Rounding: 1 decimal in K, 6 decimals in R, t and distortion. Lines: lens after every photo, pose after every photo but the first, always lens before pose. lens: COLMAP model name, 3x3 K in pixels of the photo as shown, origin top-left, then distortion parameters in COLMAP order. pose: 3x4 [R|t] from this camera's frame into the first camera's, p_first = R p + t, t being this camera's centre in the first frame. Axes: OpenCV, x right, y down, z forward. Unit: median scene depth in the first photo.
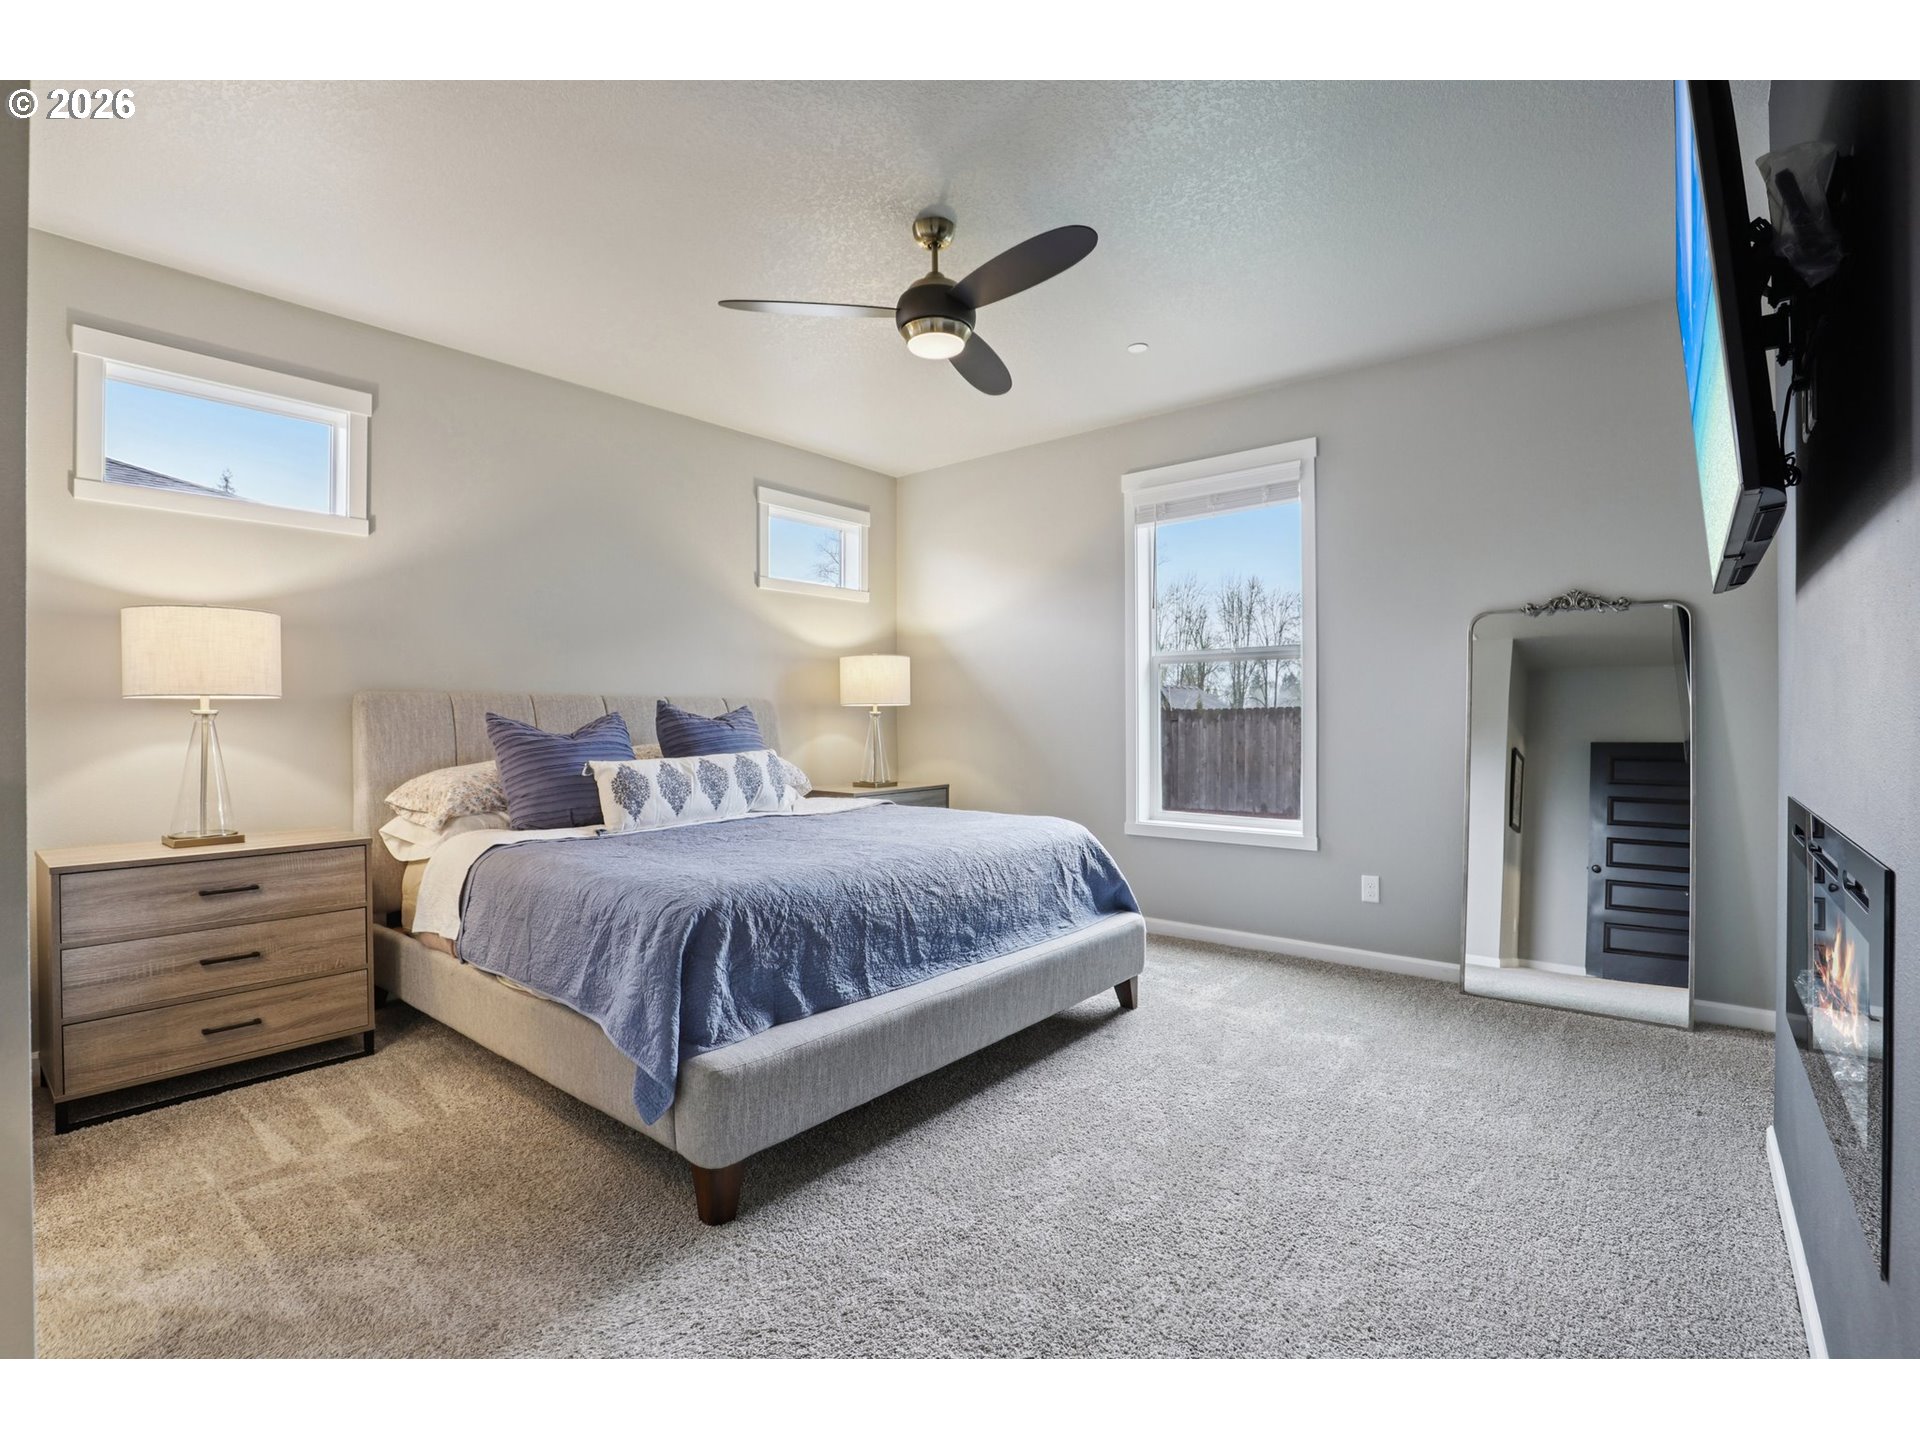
lens RADIAL K [[887.2, 0, 896.2], [0, 887.2, 719.0], [0, 0, 1]] dist [-0.017973, 0.000499]
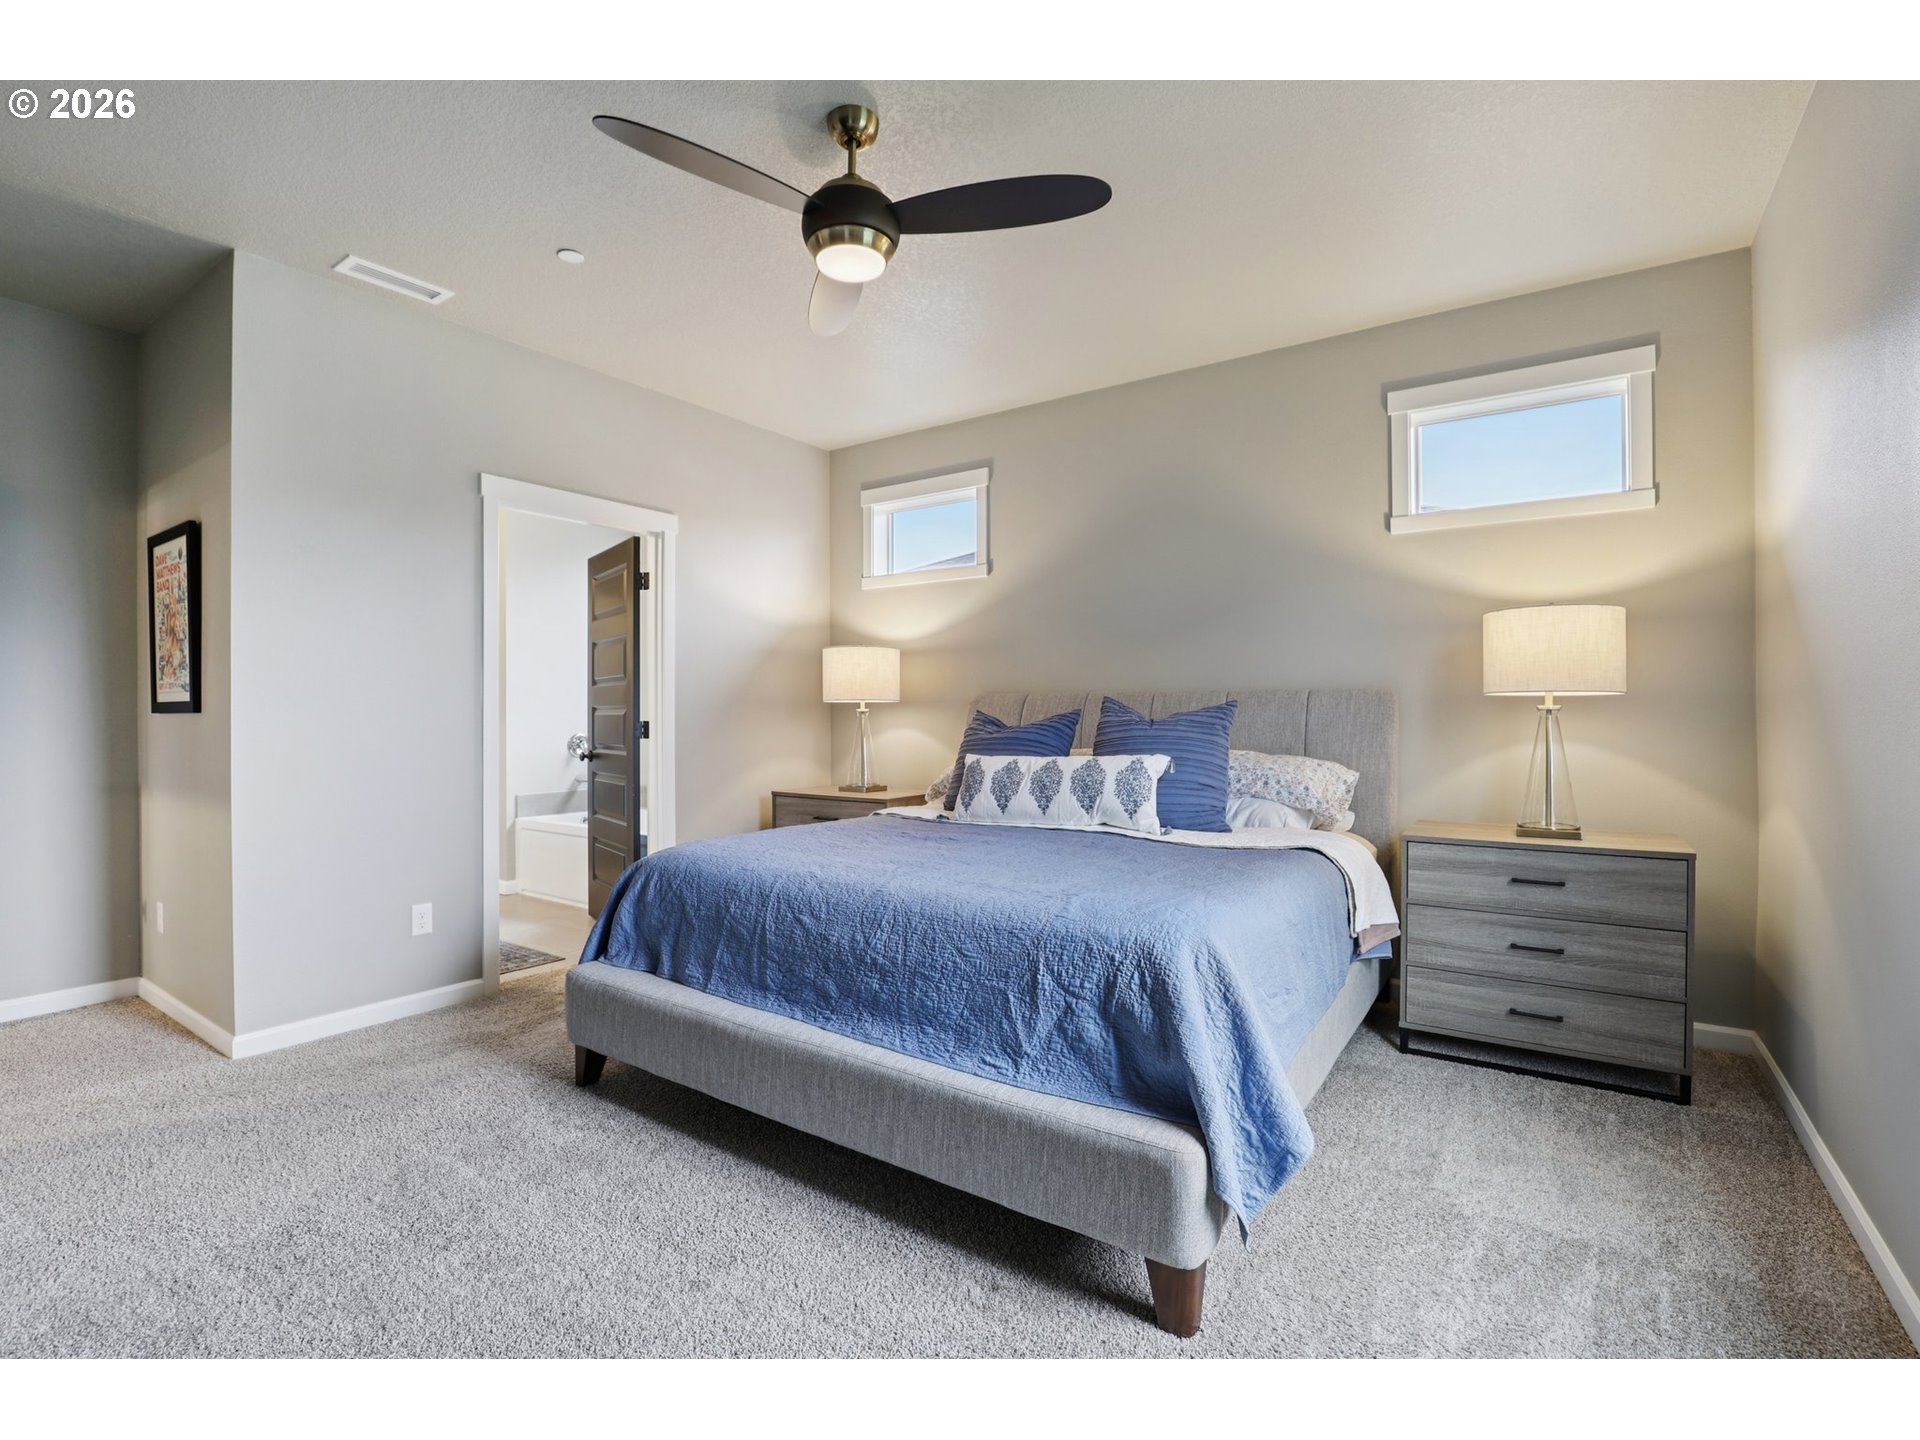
lens RADIAL K [[887.2, 0, 958.7], [0, 887.2, 713.1], [0, 0, 1]] dist [-0.017973, 0.000499]
pose [[0.139625, 0.004598, -0.990194, 0.673332], [-0.007216, 0.999967, 0.003625, -0.005006], [0.990178, 0.006639, 0.139653, 0.770016]]
